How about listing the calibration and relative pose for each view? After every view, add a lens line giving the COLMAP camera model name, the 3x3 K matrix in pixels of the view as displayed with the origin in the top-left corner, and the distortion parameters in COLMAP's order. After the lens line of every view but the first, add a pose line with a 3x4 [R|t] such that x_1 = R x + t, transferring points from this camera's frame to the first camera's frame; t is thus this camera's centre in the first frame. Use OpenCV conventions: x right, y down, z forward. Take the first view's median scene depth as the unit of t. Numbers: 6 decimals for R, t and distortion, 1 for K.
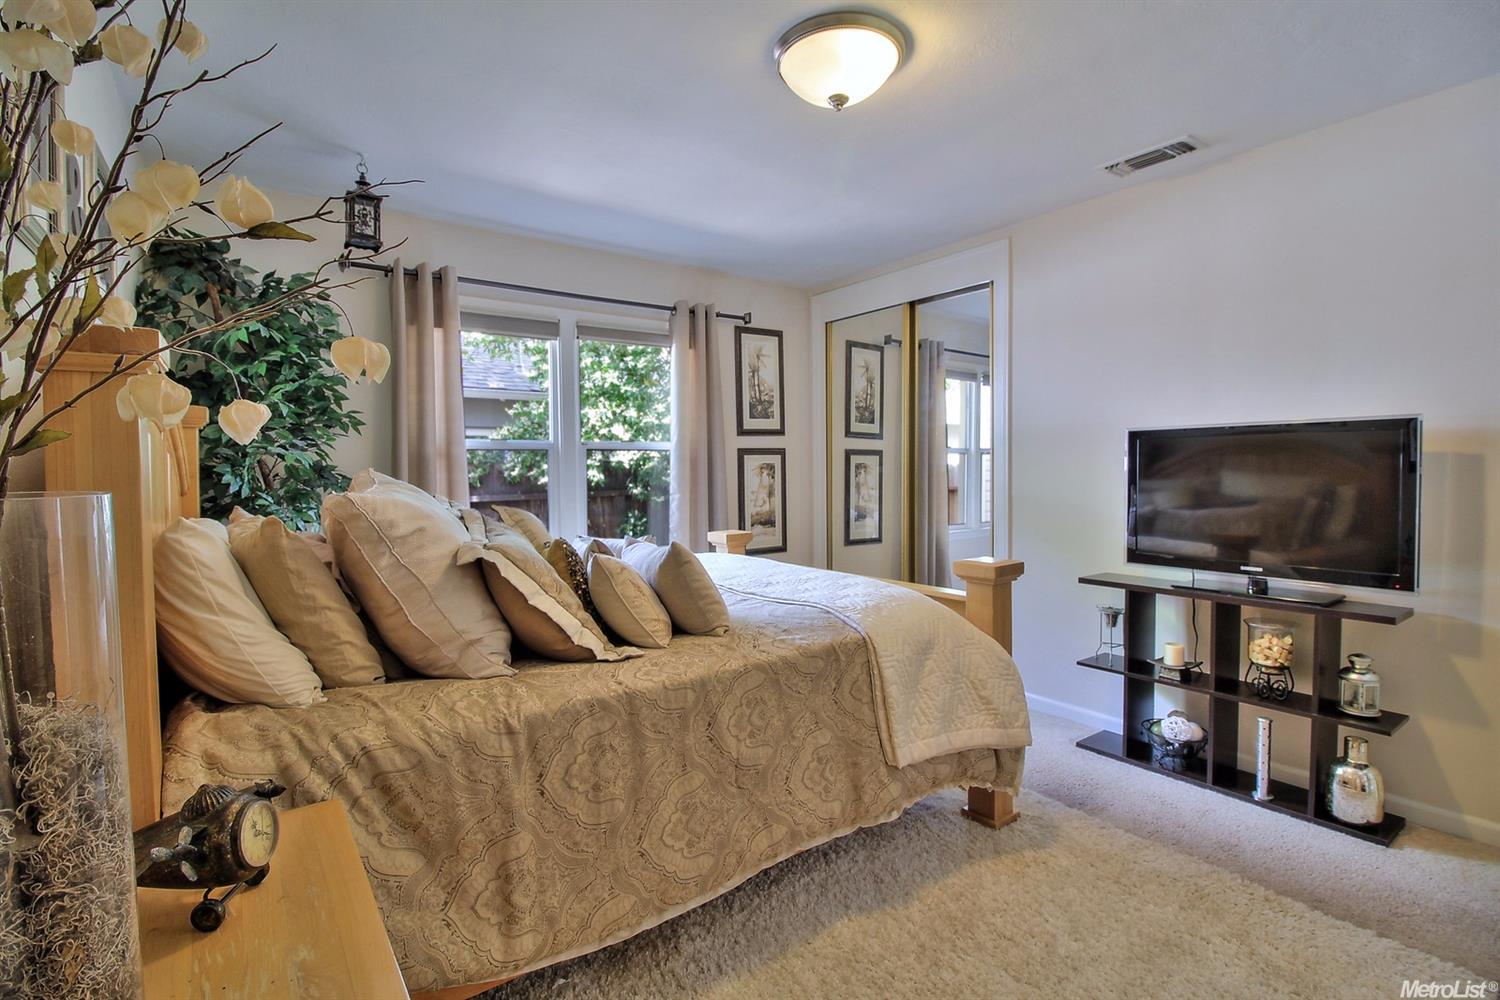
lens RADIAL K [[687.0, 0, 747.1], [0, 687.0, 489.4], [0, 0, 1]] dist [0.022037, -0.016025]
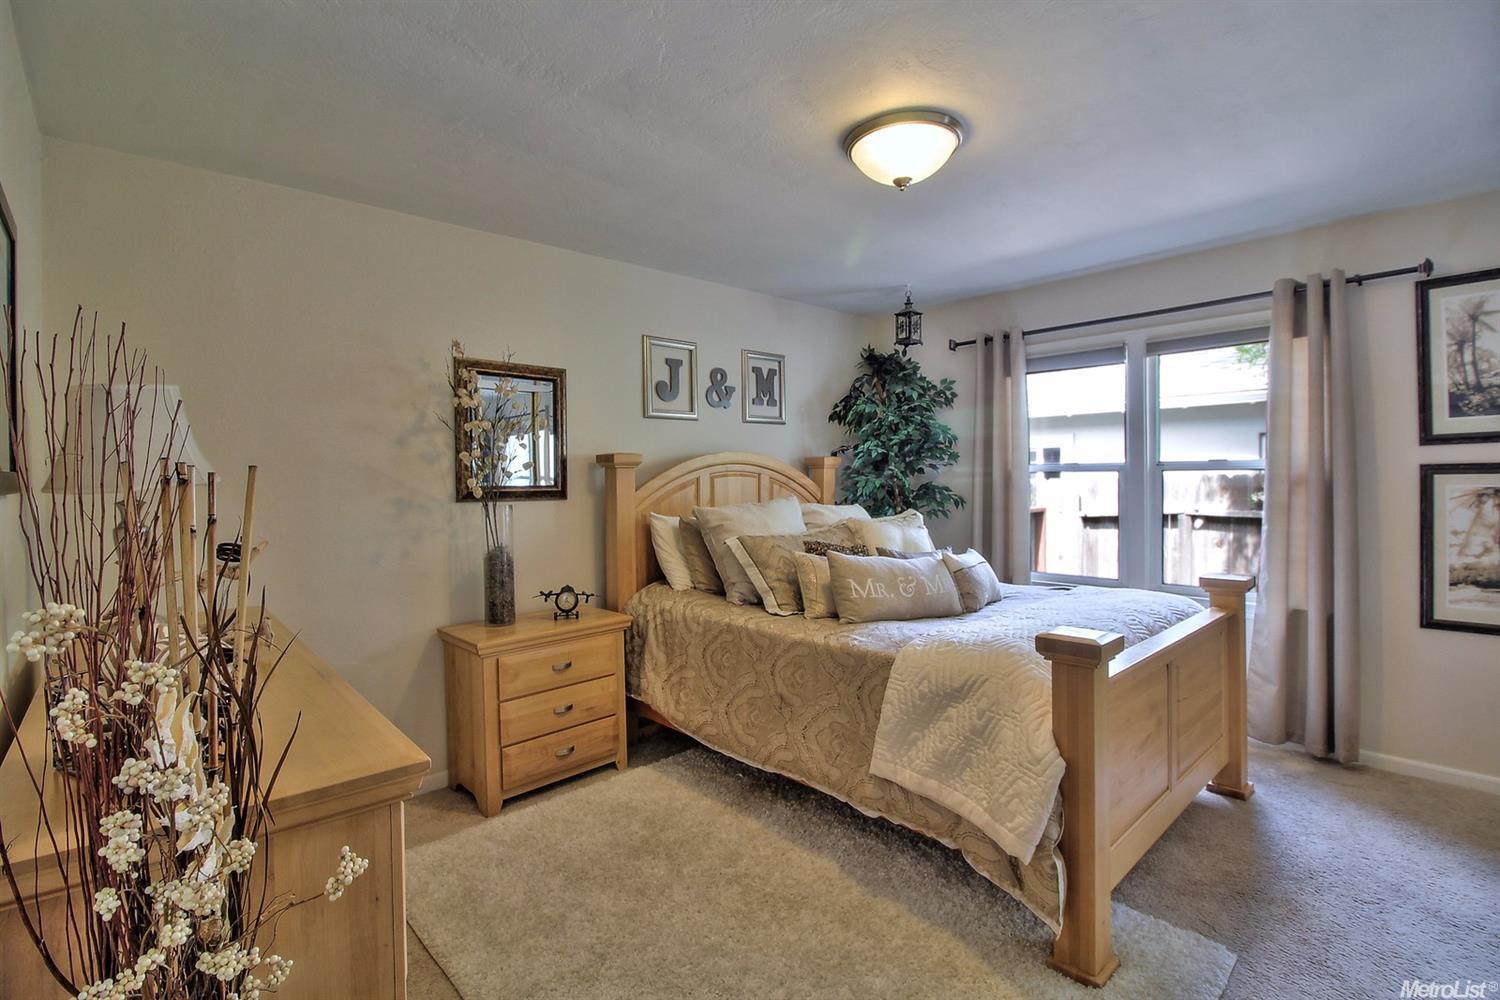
lens RADIAL K [[708.0, 0, 751.0], [0, 708.0, 479.0], [0, 0, 1]] dist [-0.001074, -0.018751]
pose [[0.125658, 0.014935, -0.991961, 0.569831], [-0.025016, 0.999616, 0.011881, -0.037251], [0.991758, 0.023322, 0.125983, 0.275020]]
